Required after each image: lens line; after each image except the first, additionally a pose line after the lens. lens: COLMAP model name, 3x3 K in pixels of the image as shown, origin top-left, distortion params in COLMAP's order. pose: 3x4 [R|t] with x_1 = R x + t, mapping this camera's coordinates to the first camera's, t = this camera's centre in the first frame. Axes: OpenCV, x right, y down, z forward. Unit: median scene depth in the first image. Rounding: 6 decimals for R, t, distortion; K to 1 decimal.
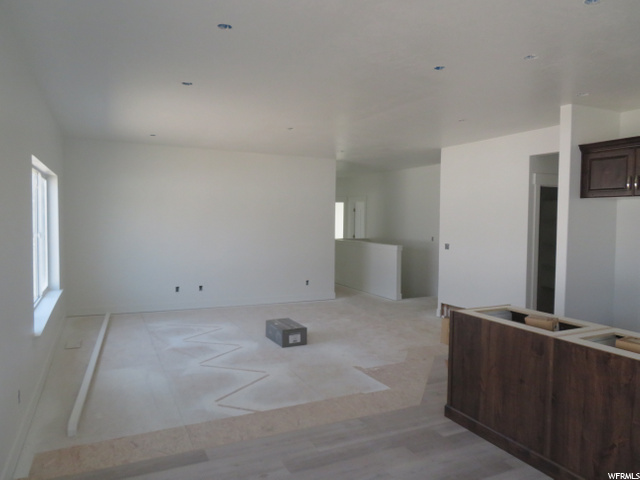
lens RADIAL K [[460.6, 0, 320.1], [0, 460.6, 239.7], [0, 0, 1]] dist [-0.002311, -0.007007]
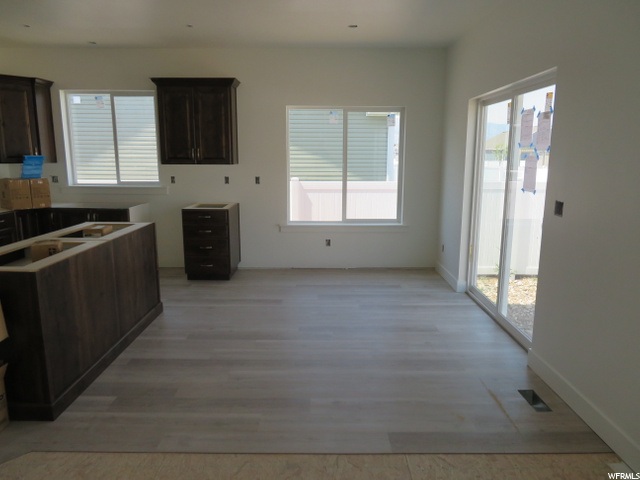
lens RADIAL K [[460.6, 0, 317.6], [0, 460.6, 242.3], [0, 0, 1]] dist [-0.002311, -0.007007]
pose [[-0.902594, -0.095963, 0.419661, -0.371072], [0.005253, 0.972310, 0.233634, -0.042935], [-0.430461, 0.213081, -0.877097, 1.433423]]
